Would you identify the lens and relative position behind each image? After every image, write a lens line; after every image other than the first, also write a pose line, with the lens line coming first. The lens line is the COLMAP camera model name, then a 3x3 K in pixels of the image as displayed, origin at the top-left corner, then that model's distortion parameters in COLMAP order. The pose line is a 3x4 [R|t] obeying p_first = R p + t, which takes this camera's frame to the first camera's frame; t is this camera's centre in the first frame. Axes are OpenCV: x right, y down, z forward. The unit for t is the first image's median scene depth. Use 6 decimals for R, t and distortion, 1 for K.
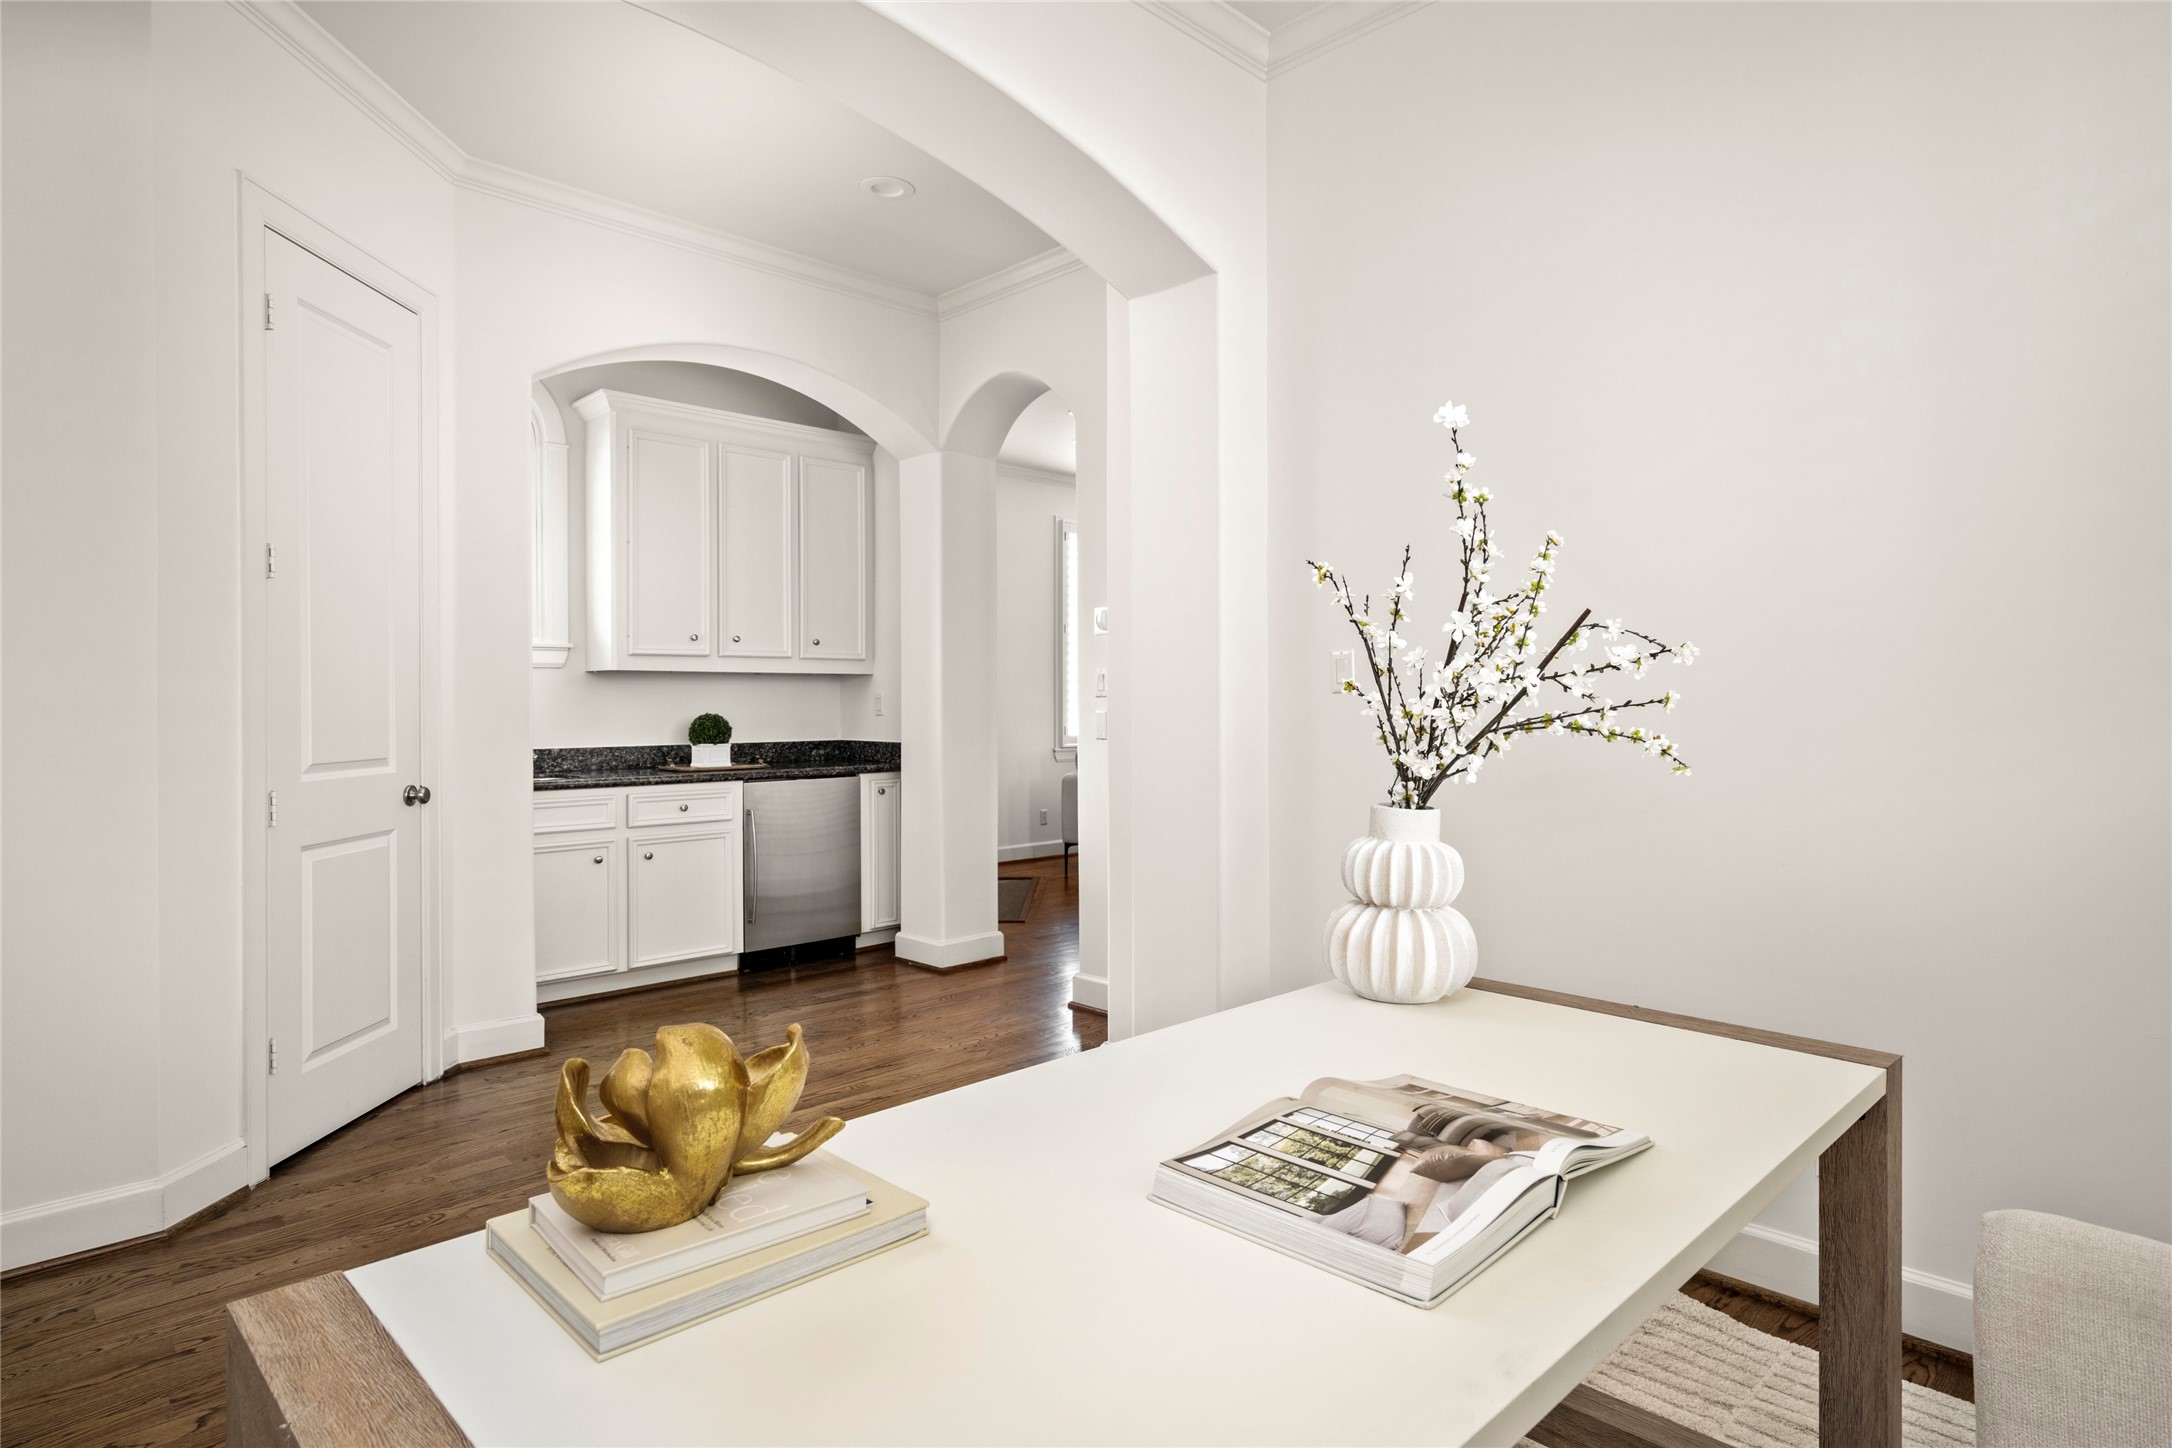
lens RADIAL K [[1219.3, 0, 1086.2], [0, 1219.3, 718.7], [0, 0, 1]] dist [0.003666, 0.005566]
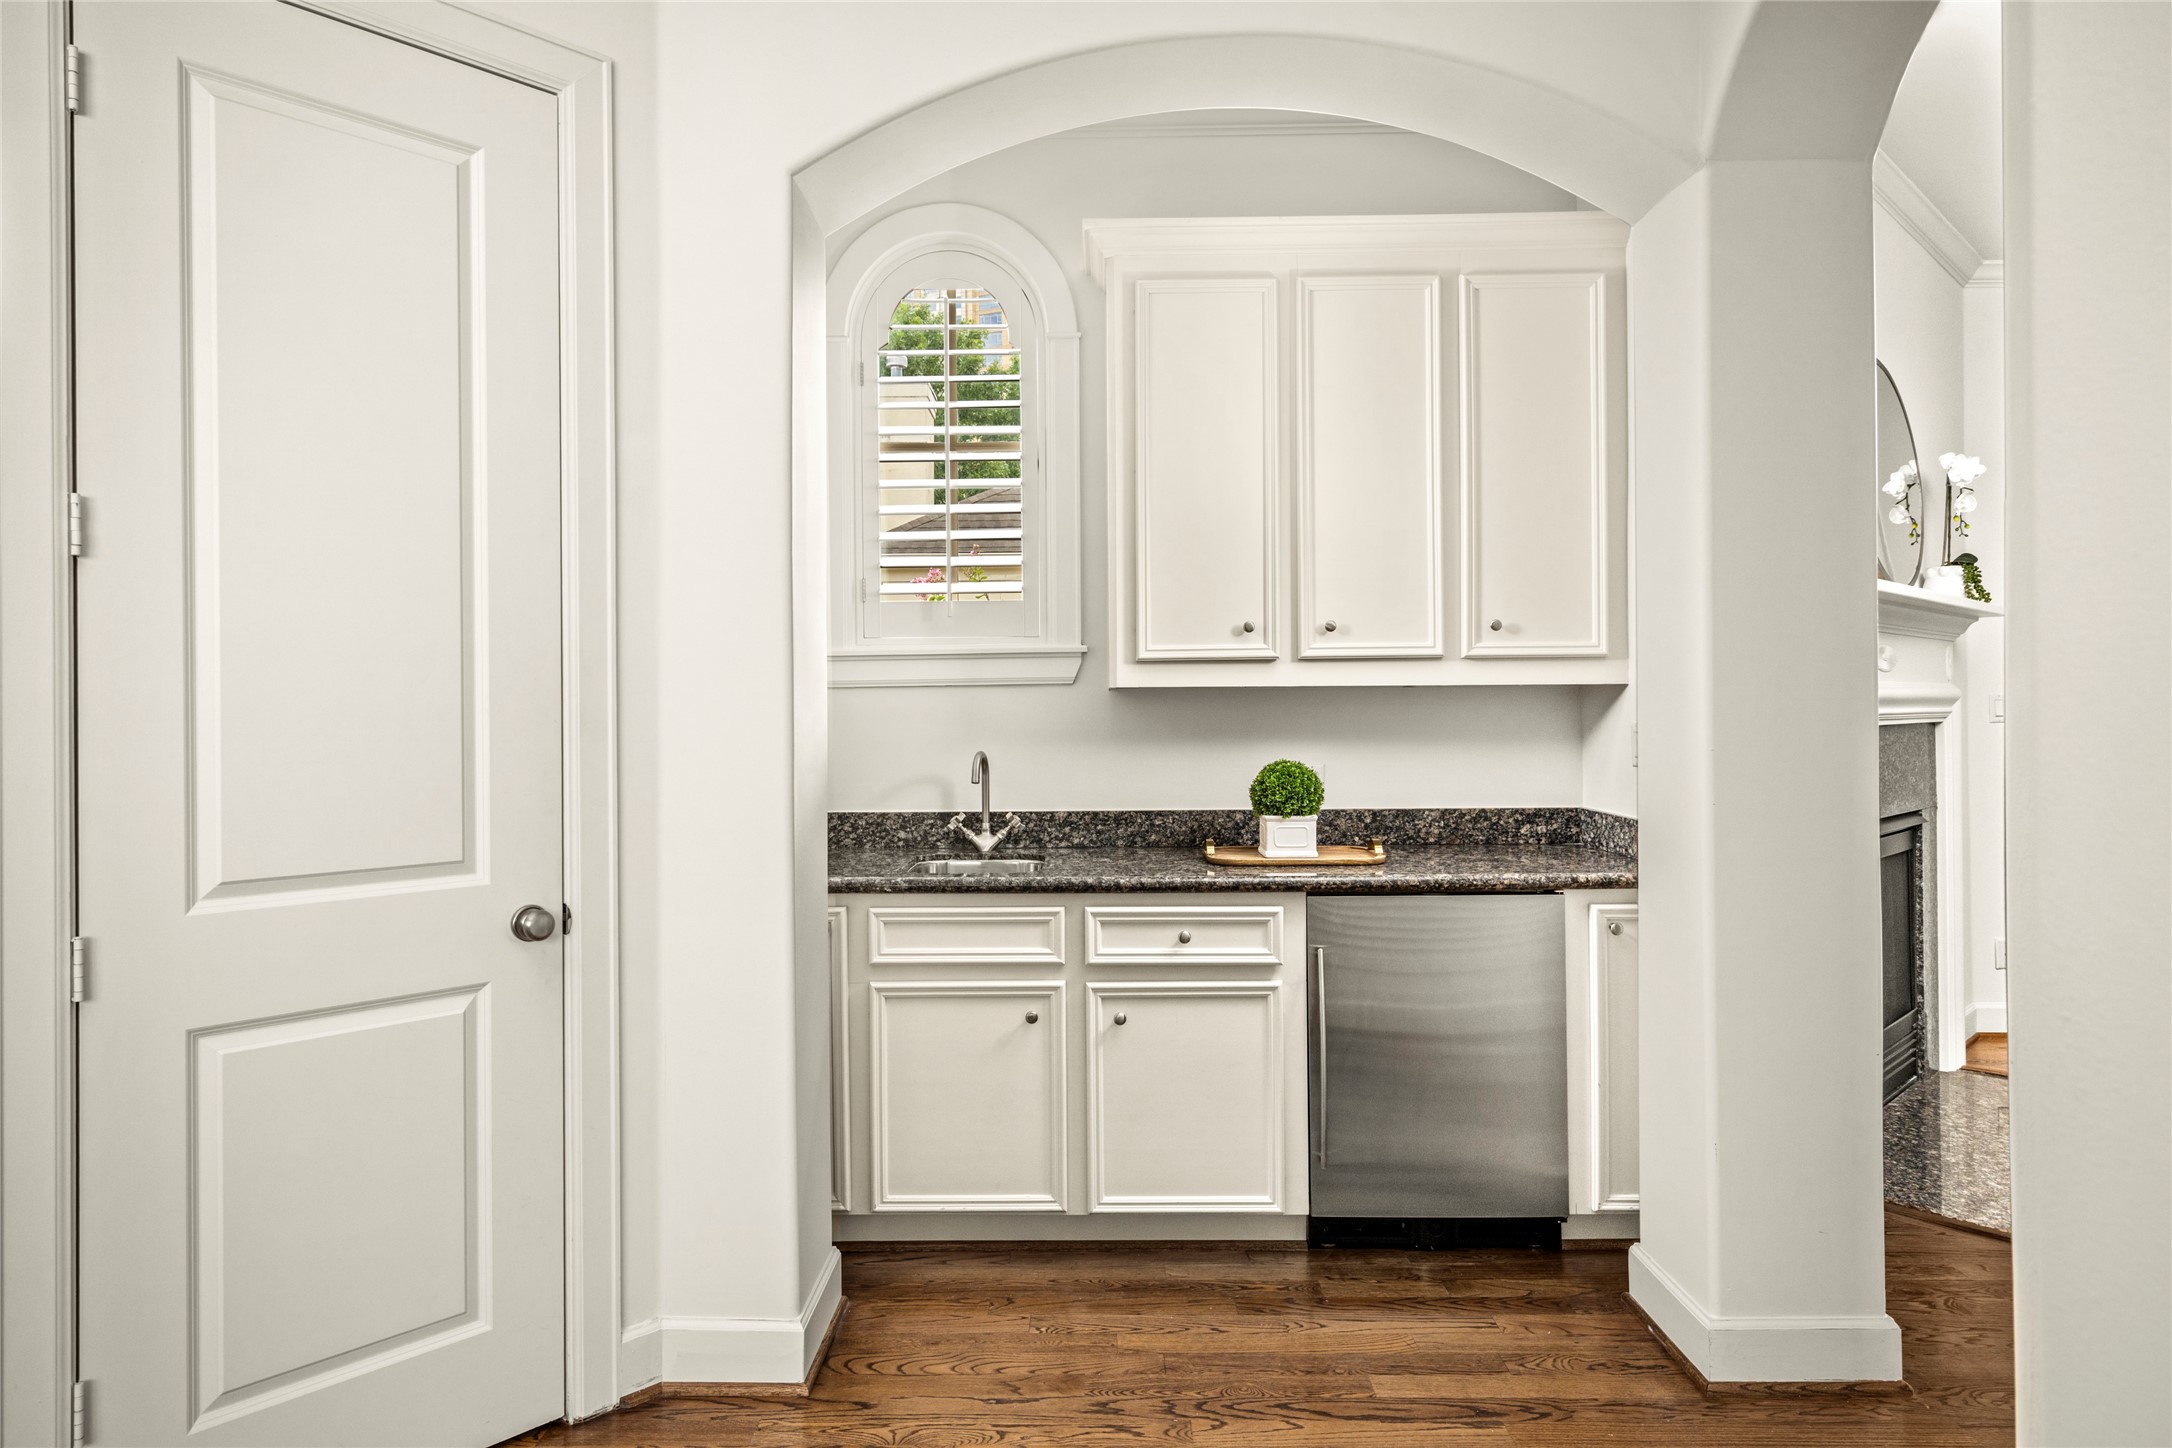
lens RADIAL K [[1257.7, 0, 1085.3], [0, 1257.7, 706.5], [0, 0, 1]] dist [0.007500, 0.001570]
pose [[0.707970, -0.001785, -0.706240, 0.037528], [-0.003569, 0.999975, -0.006104, -0.025702], [0.706233, 0.006842, 0.707946, 0.529994]]
